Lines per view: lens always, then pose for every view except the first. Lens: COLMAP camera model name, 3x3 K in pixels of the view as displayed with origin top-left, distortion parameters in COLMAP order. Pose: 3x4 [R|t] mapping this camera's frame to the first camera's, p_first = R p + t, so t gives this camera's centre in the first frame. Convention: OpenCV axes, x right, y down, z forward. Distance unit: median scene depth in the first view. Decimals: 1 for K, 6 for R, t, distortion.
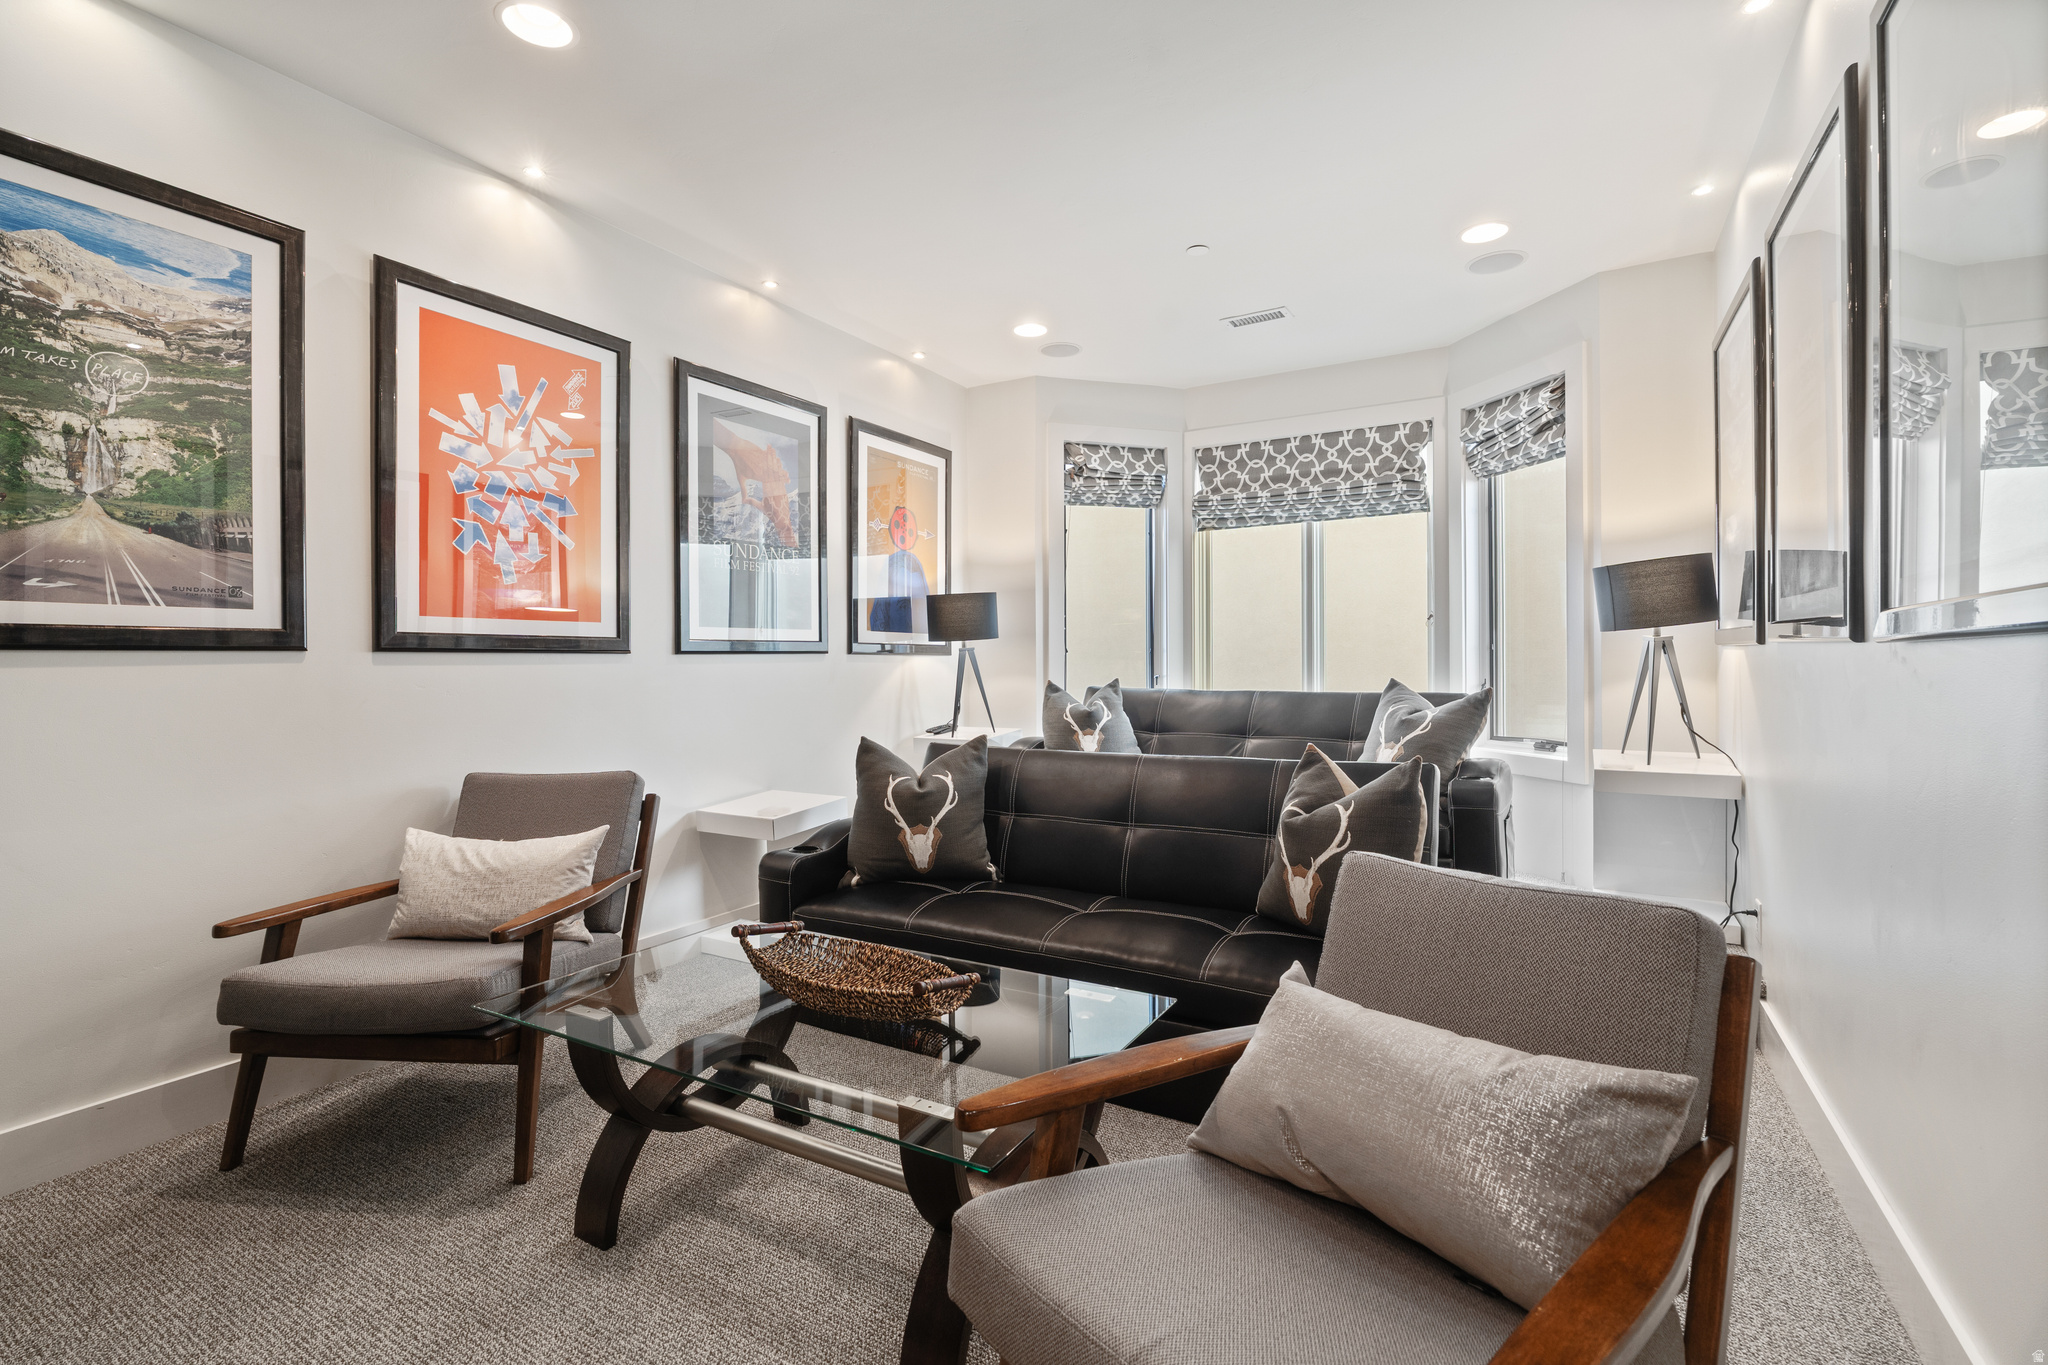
lens RADIAL K [[930.4, 0, 1022.0], [0, 930.4, 663.8], [0, 0, 1]] dist [-0.004188, 0.001111]
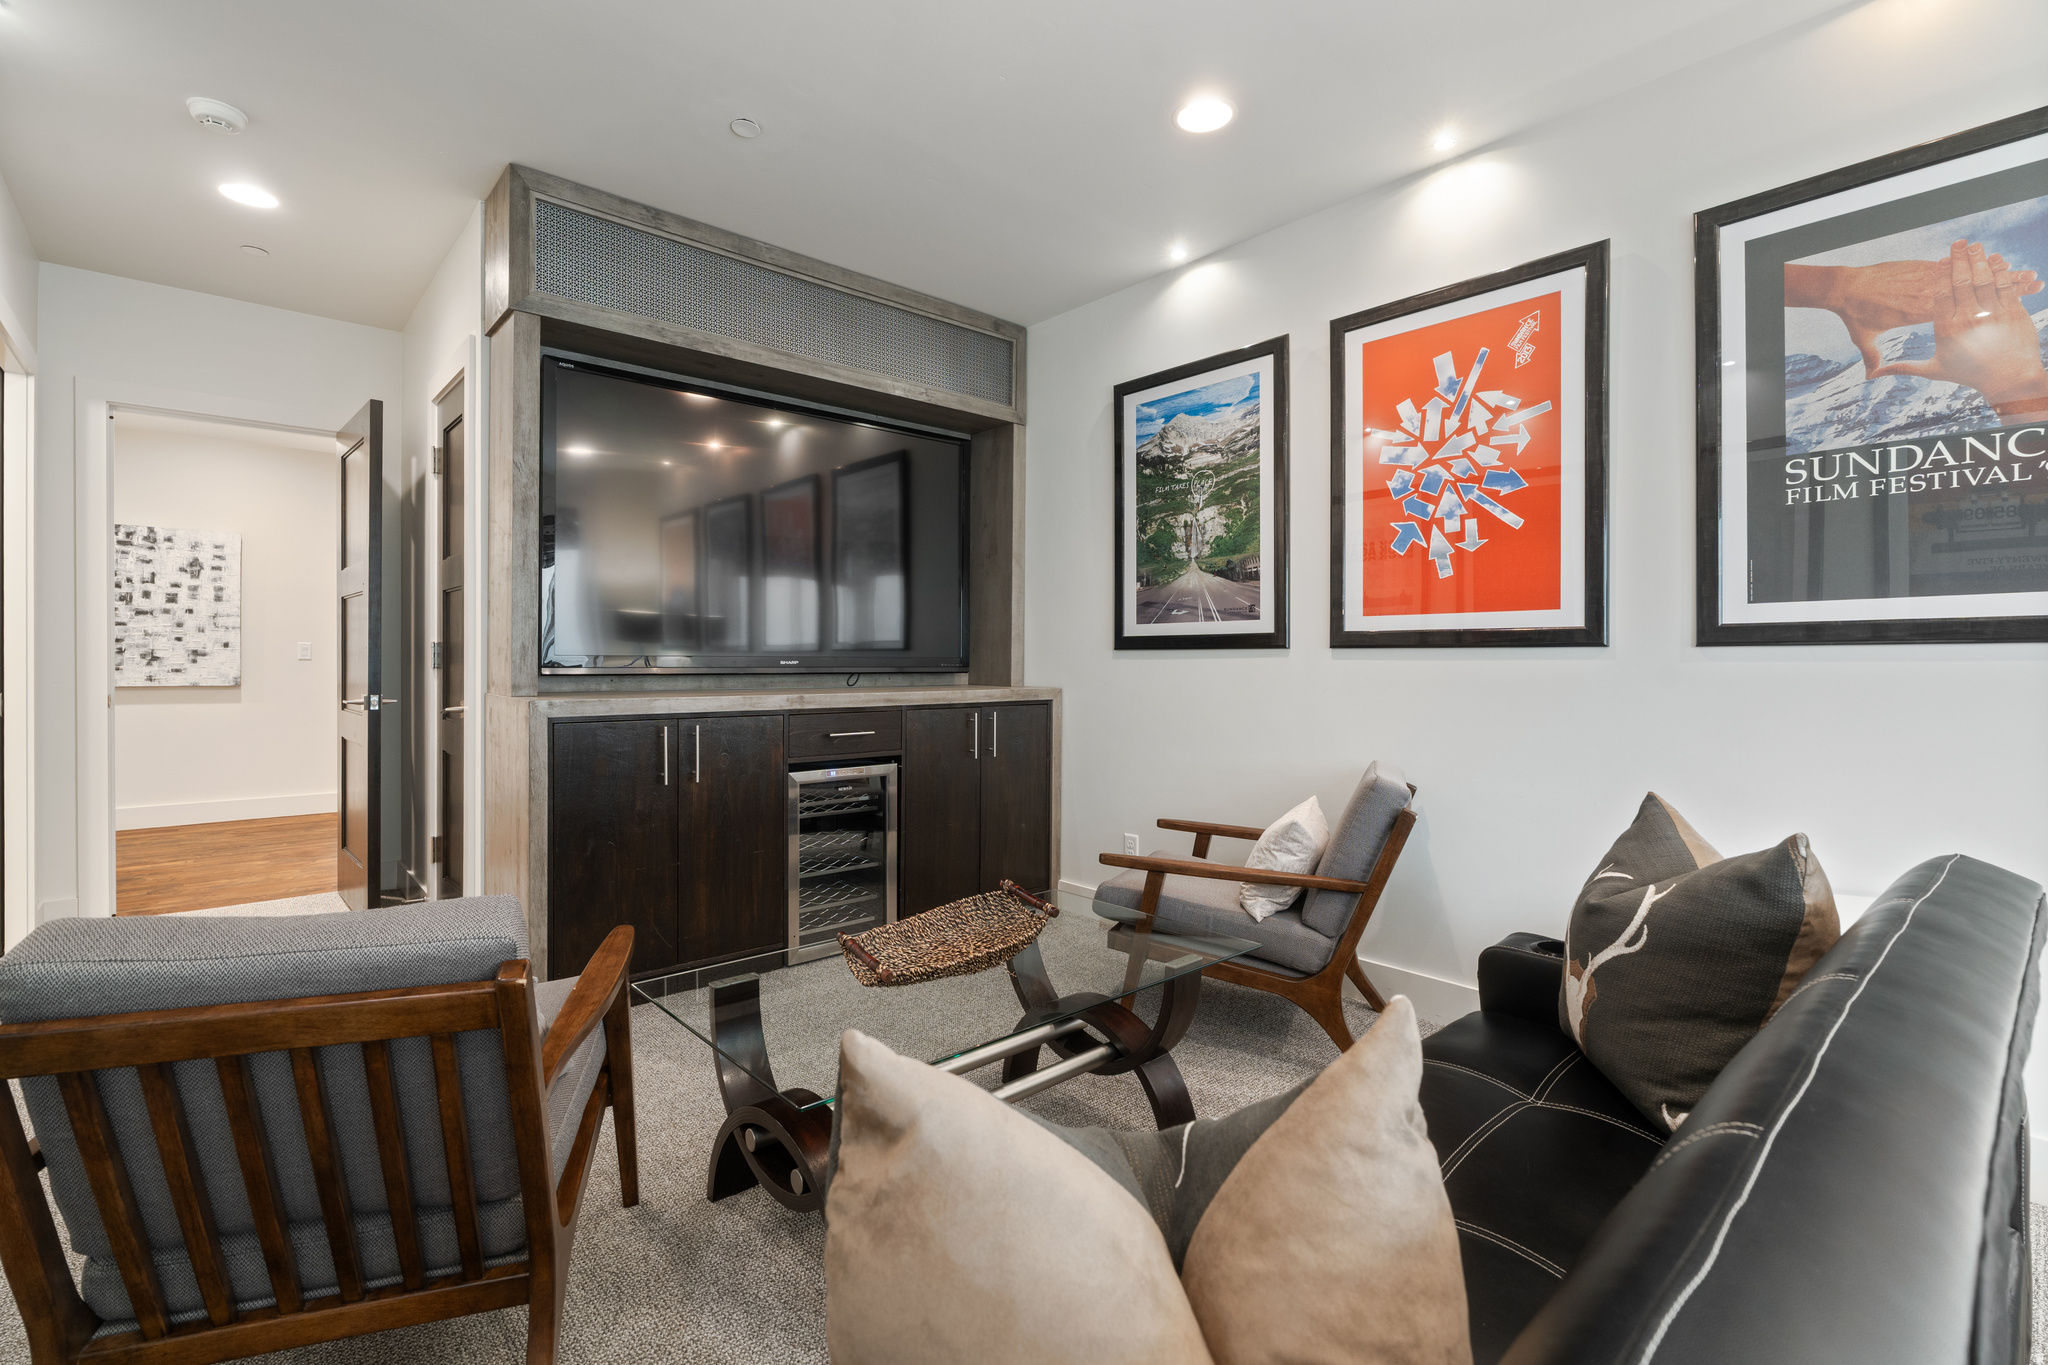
lens RADIAL K [[930.4, 0, 1022.0], [0, 930.4, 663.8], [0, 0, 1]] dist [-0.004188, 0.001111]
pose [[-0.317578, 0.009623, -0.948183, 0.649147], [-0.002902, 0.999934, 0.011120, -0.005644], [0.948228, 0.006283, -0.317529, 1.114110]]
